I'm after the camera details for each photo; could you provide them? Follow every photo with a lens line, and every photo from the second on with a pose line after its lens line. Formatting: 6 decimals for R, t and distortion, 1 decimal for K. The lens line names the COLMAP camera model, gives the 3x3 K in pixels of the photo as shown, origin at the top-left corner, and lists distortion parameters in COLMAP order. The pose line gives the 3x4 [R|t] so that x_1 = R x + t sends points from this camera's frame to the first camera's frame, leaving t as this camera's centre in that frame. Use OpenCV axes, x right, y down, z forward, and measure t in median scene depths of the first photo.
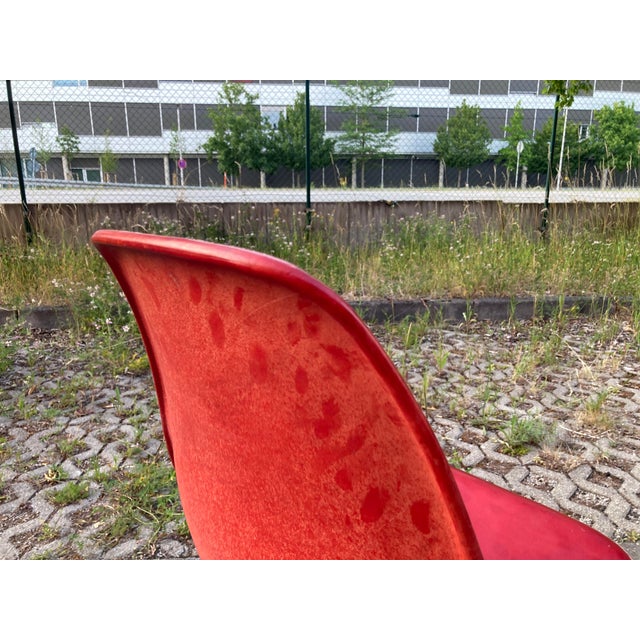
lens RADIAL K [[531.6, 0, 323.6], [0, 531.6, 332.6], [0, 0, 1]] dist [0.000585, 0.013263]
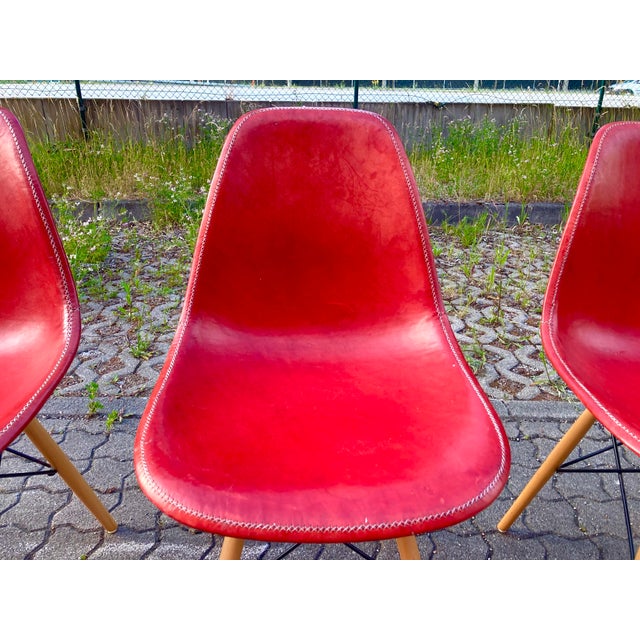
lens RADIAL K [[529.3, 0, 320.0], [0, 529.3, 320.0], [0, 0, 1]] dist [-0.003207, 0.018468]
pose [[0.998687, 0.034102, -0.038221, -0.075671], [-0.027999, 0.988266, 0.150157, 0.018686], [0.042893, -0.148890, 0.987923, -0.074865]]
